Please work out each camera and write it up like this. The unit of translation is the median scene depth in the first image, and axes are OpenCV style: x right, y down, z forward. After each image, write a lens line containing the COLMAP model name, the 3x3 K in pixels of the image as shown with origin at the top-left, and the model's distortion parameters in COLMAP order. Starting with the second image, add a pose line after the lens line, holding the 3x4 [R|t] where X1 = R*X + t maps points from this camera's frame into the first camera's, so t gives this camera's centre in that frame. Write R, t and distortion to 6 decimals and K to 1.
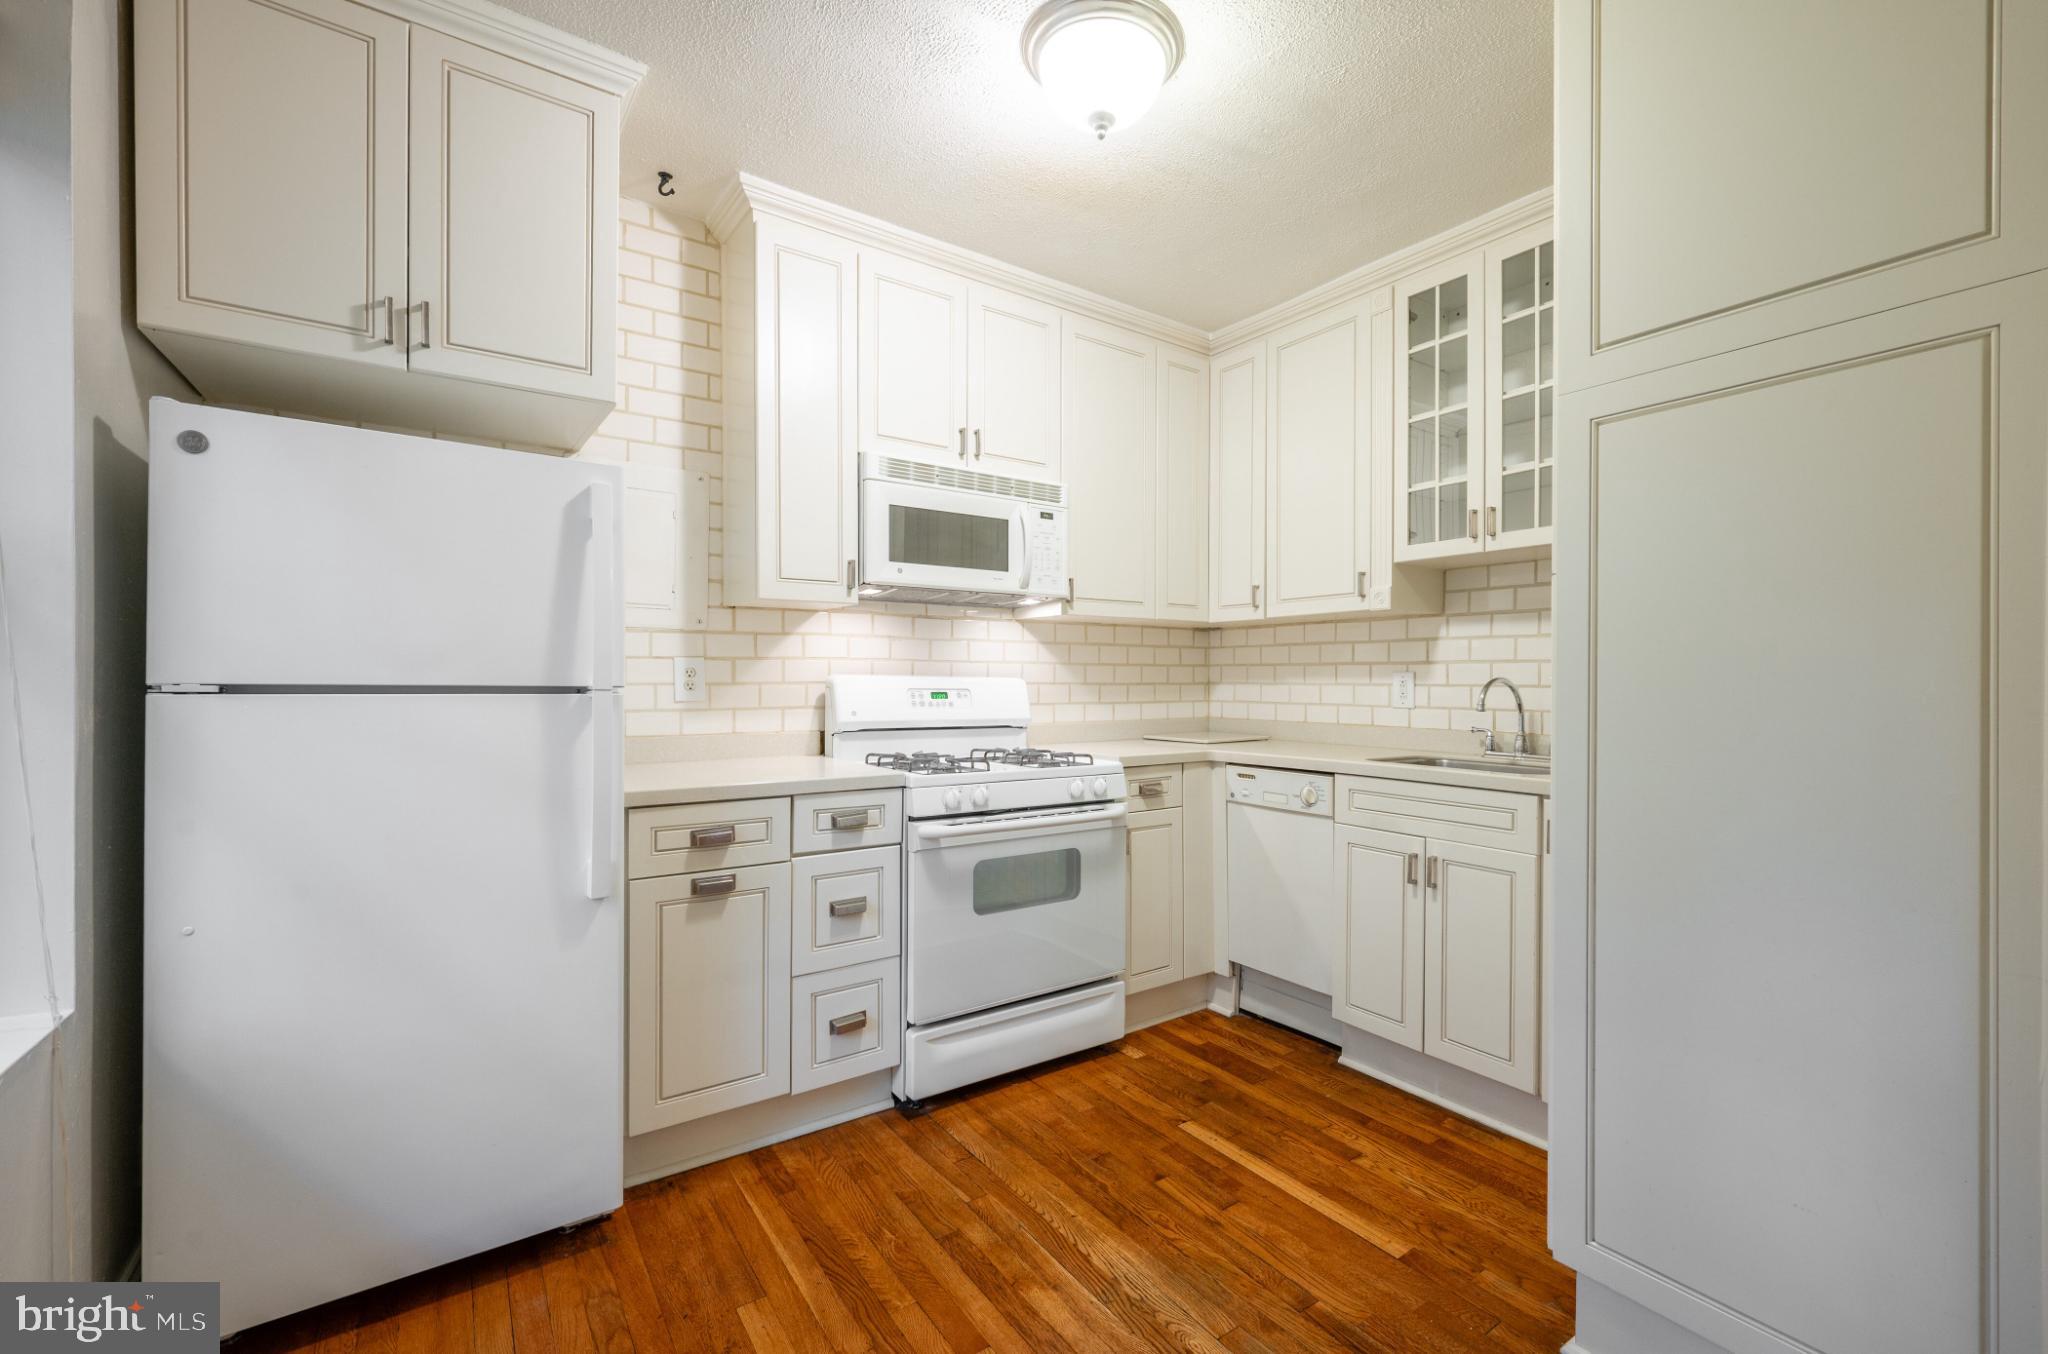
lens RADIAL K [[852.4, 0, 1028.1], [0, 852.4, 672.8], [0, 0, 1]] dist [-0.003591, -0.000327]
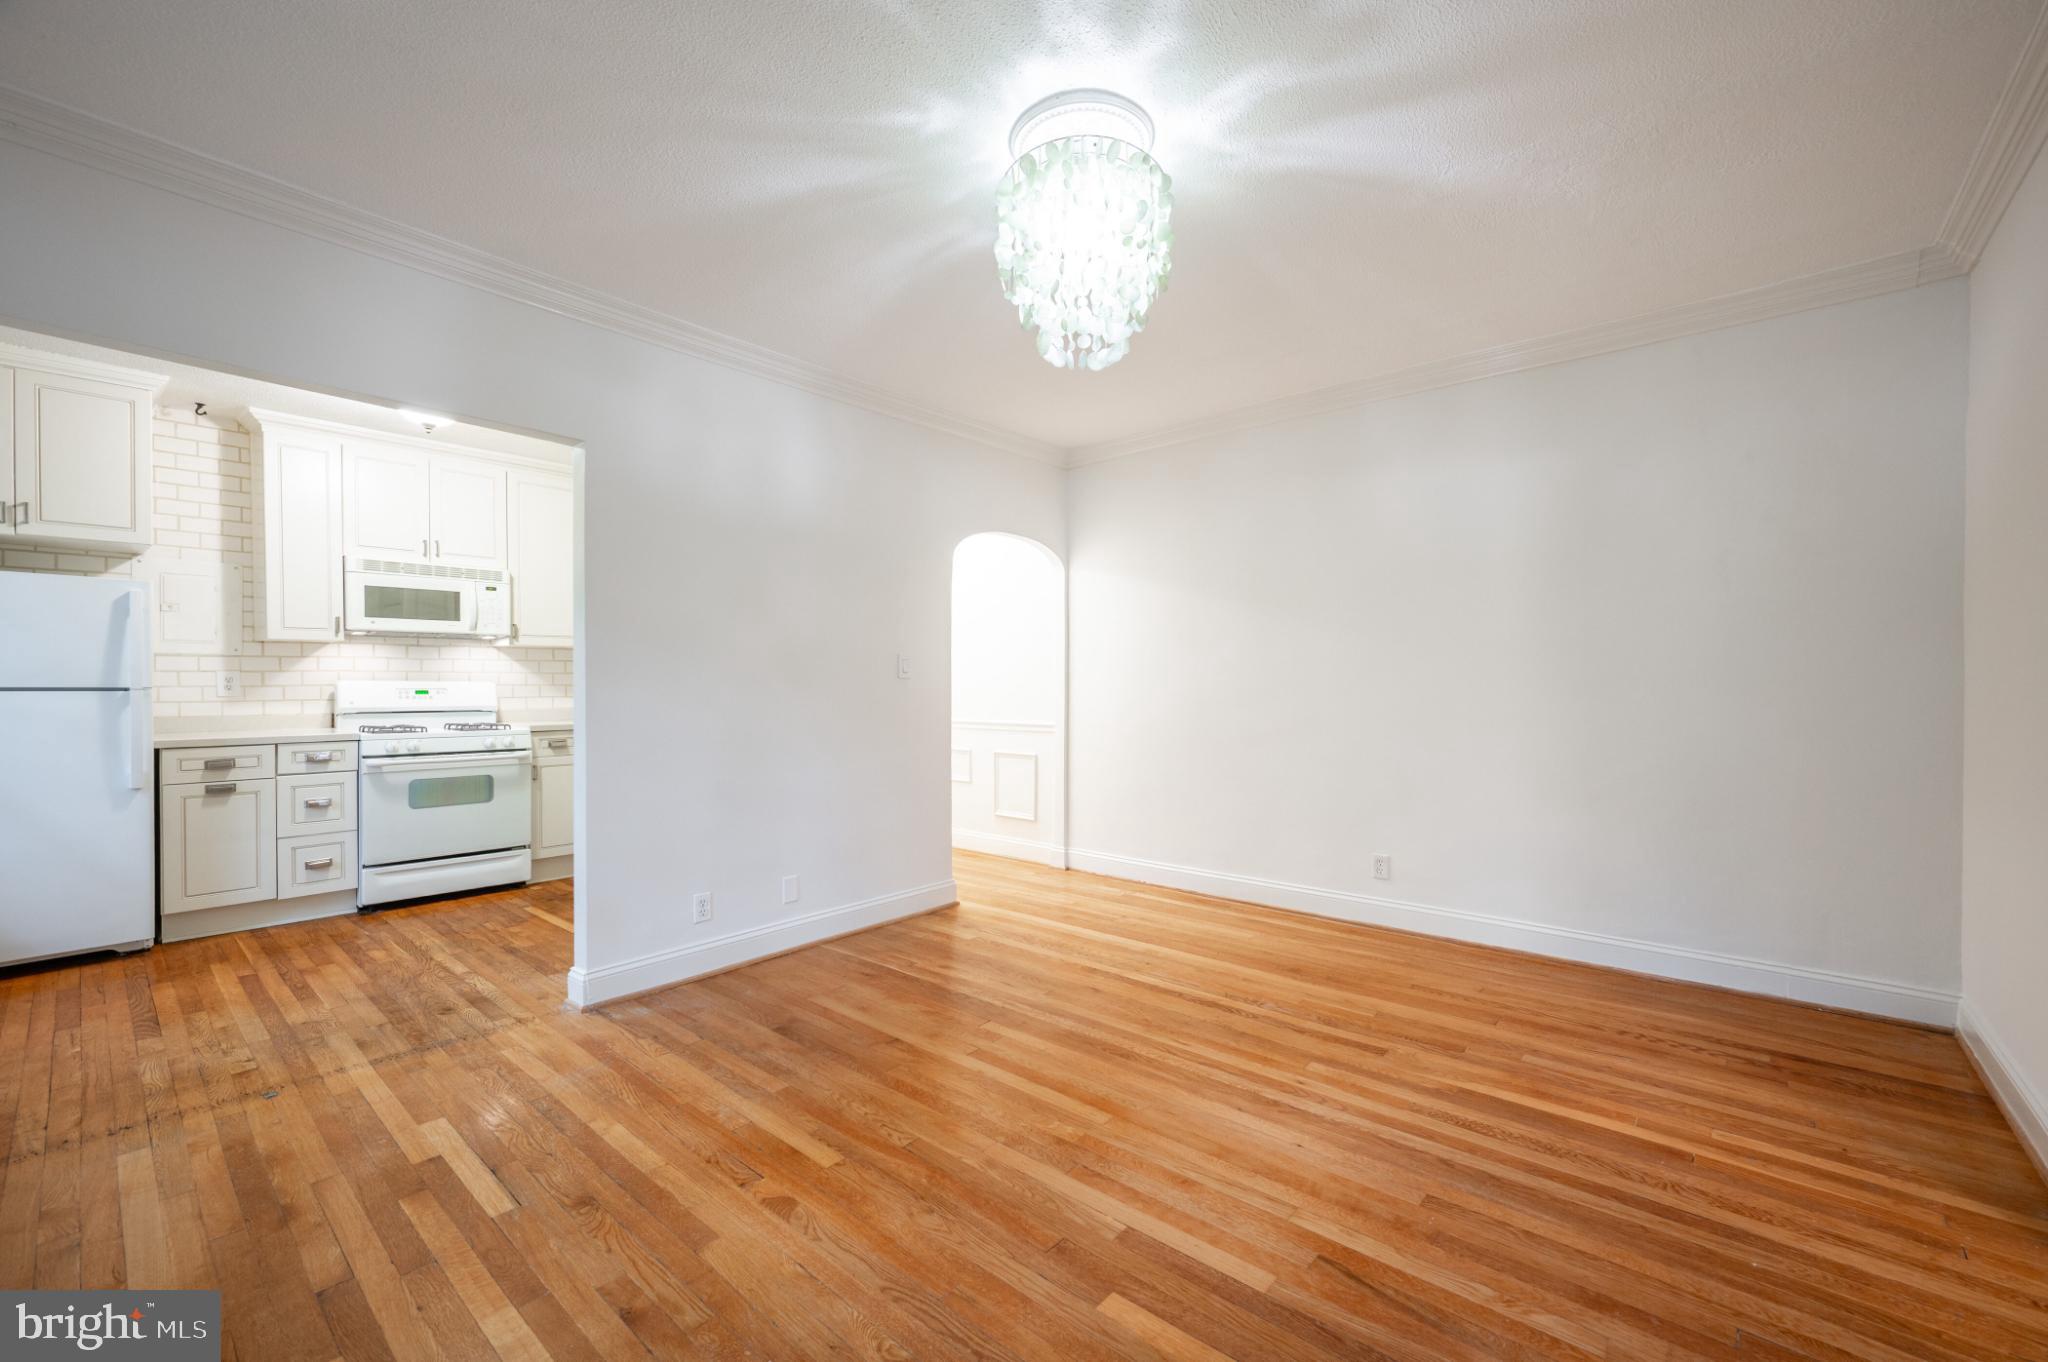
lens RADIAL K [[827.4, 0, 1044.6], [0, 827.4, 680.0], [0, 0, 1]] dist [-0.003779, 0.002160]
pose [[0.966625, -0.005519, 0.256138, 0.780006], [0.004387, 0.999978, 0.004992, -0.001387], [-0.256160, -0.003702, 0.966627, -1.054484]]
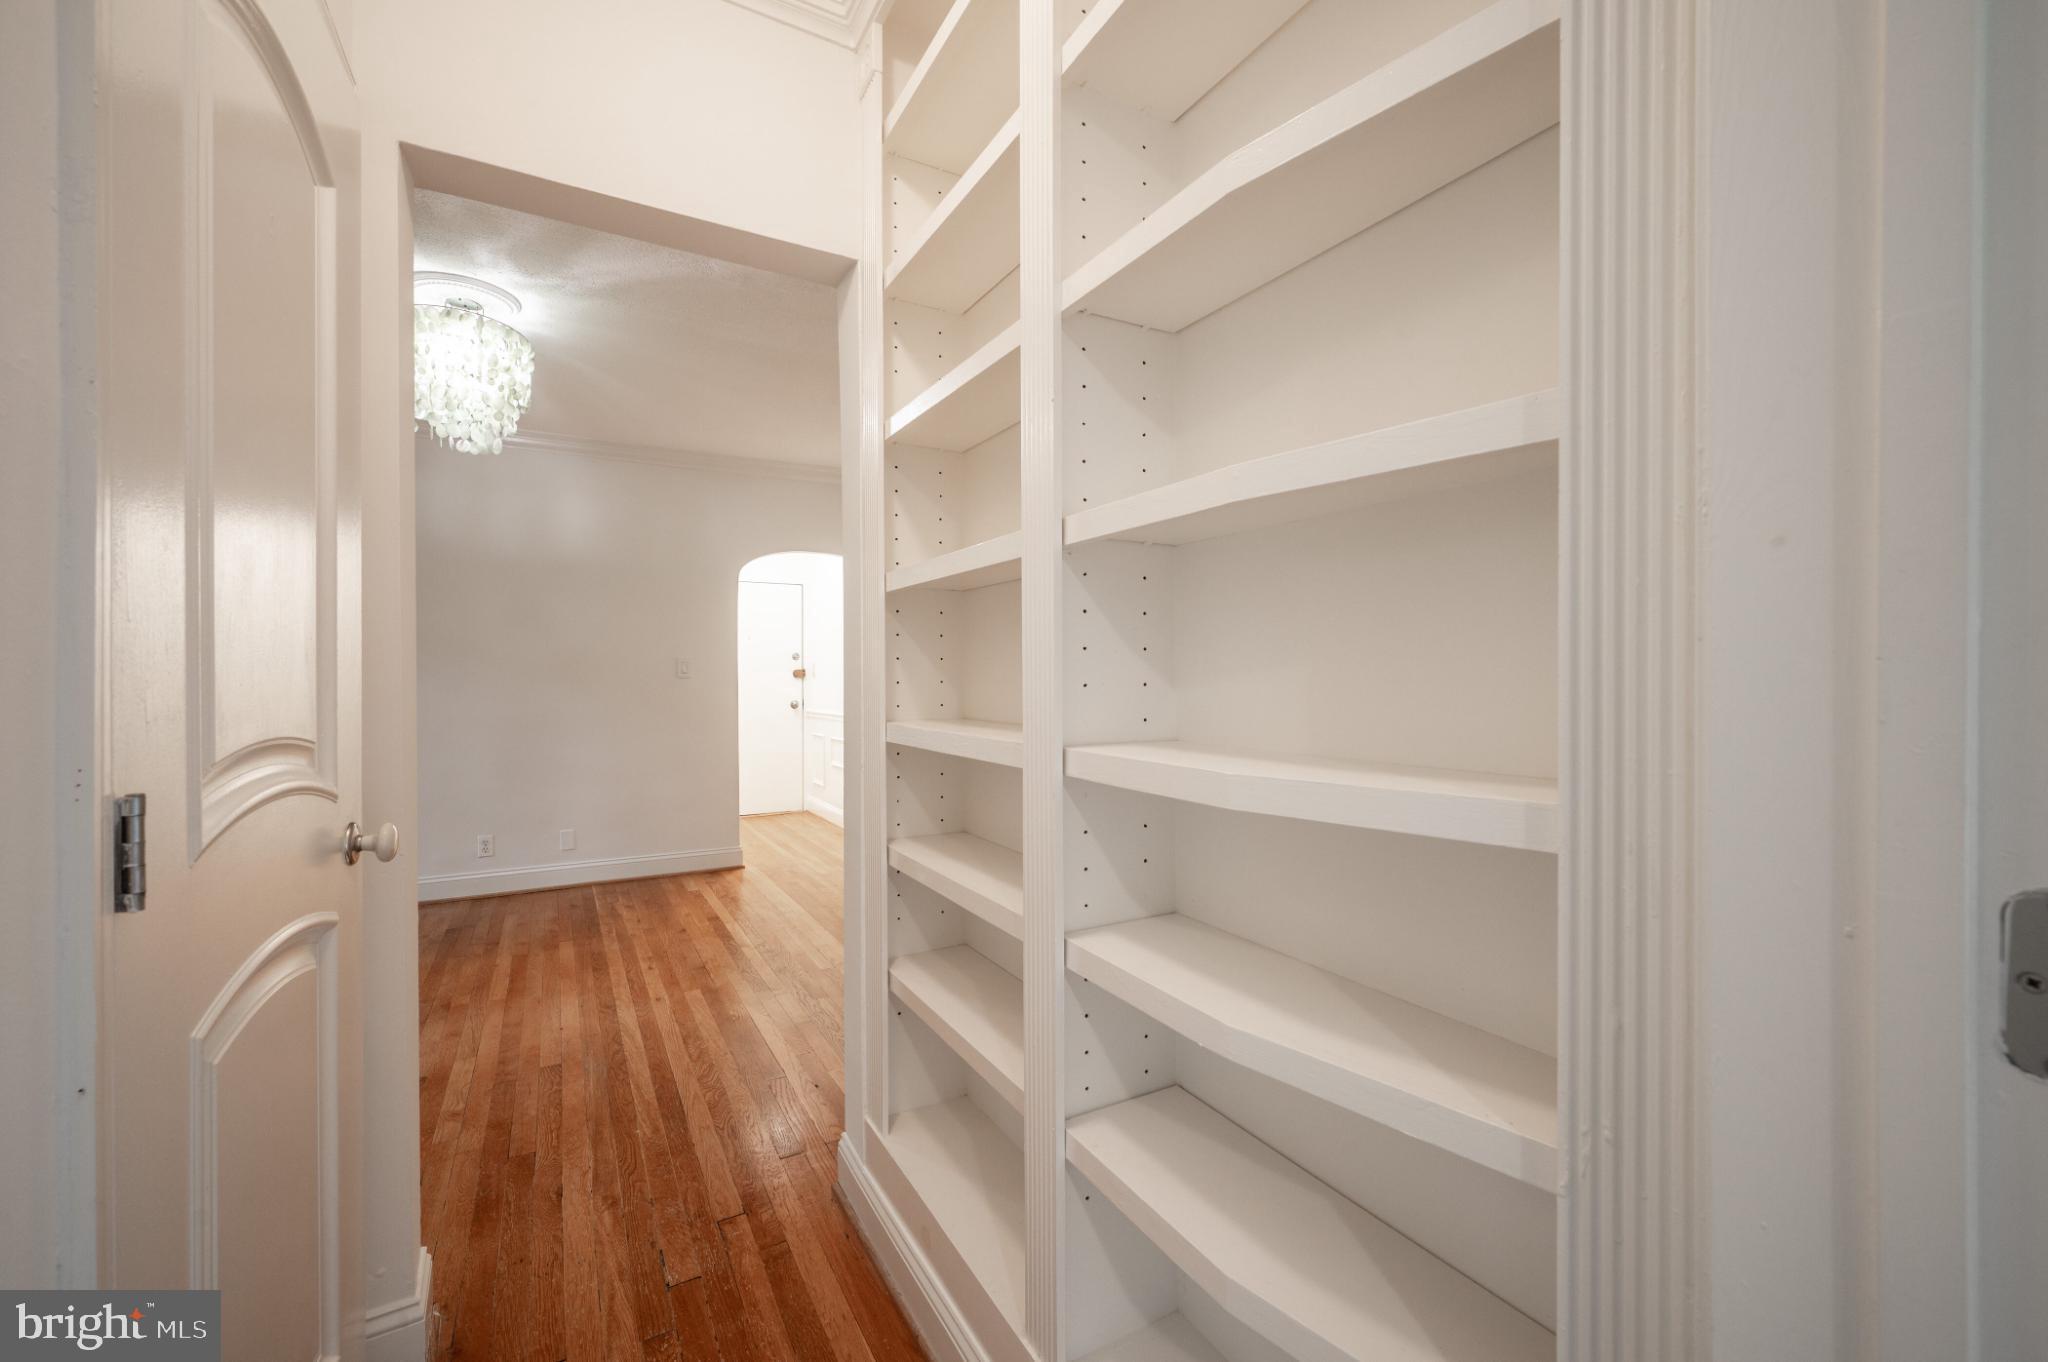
lens RADIAL K [[855.5, 0, 1034.5], [0, 855.5, 698.6], [0, 0, 1]] dist [0.002475, -0.000846]
pose [[0.996060, -0.004324, -0.088572, 1.982223], [0.007264, 0.999432, 0.032904, -0.014536], [0.088379, -0.033418, 0.995526, -1.411424]]
